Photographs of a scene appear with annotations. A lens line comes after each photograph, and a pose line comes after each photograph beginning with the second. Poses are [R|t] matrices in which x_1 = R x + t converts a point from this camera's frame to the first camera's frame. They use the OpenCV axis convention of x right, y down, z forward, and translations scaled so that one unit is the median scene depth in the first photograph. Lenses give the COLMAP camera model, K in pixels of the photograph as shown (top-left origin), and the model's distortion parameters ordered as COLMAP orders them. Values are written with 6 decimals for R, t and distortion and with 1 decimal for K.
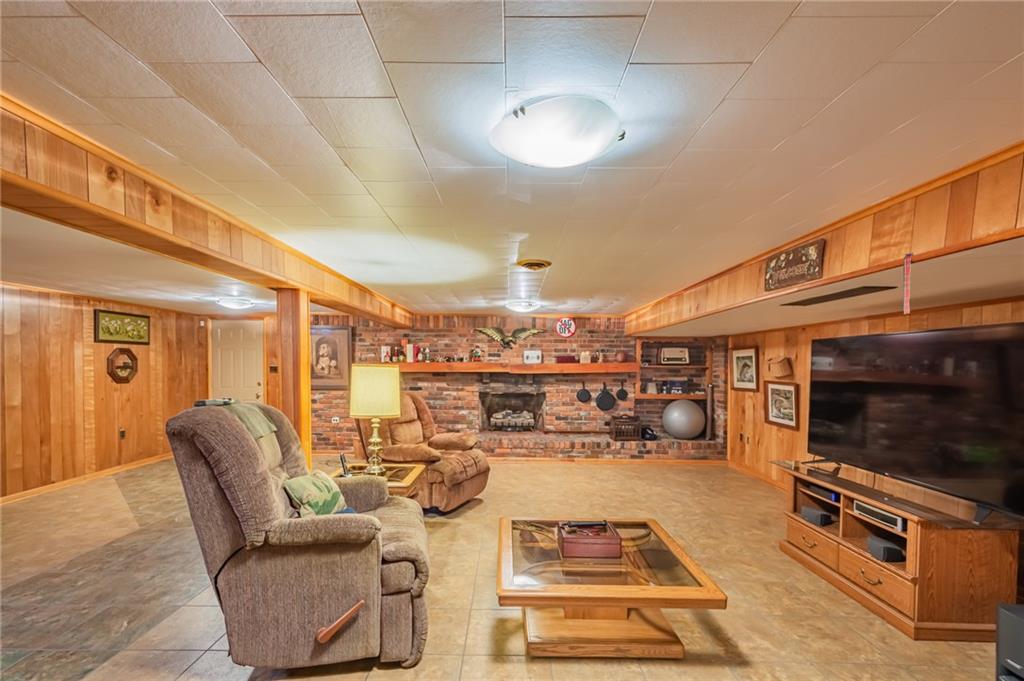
lens RADIAL K [[448.0, 0, 508.2], [0, 448.0, 359.1], [0, 0, 1]] dist [0.000706, 0.000041]
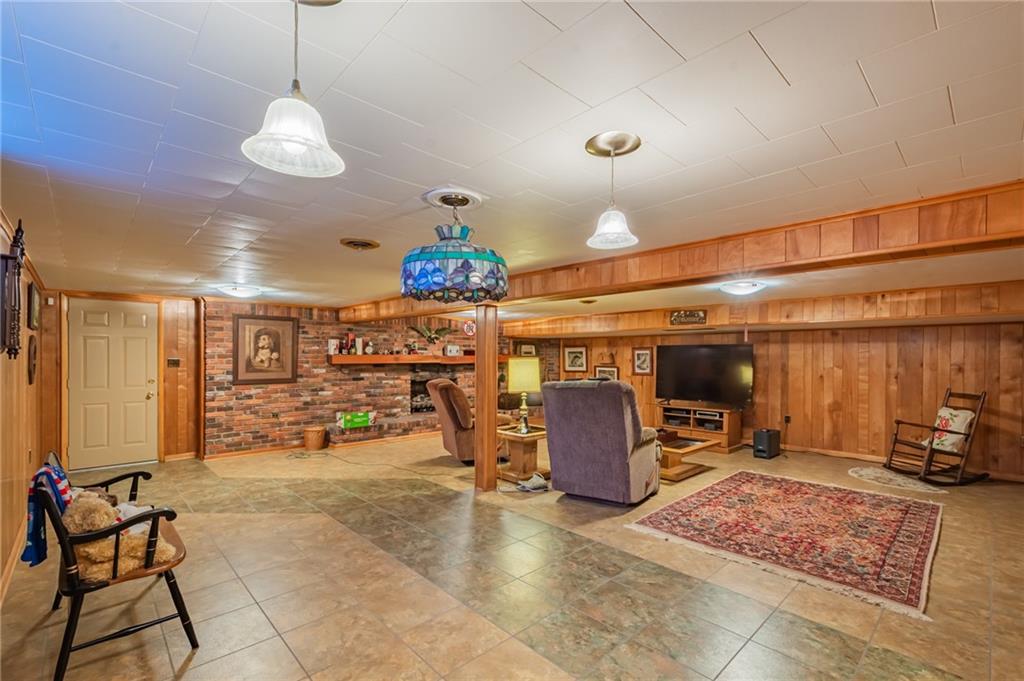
lens RADIAL K [[448.0, 0, 508.2], [0, 448.0, 359.1], [0, 0, 1]] dist [0.000706, 0.000041]
pose [[0.722124, -0.006692, 0.691732, -0.698254], [-0.009529, 0.999762, 0.019619, -0.007188], [-0.691698, -0.020759, 0.721888, -0.032418]]
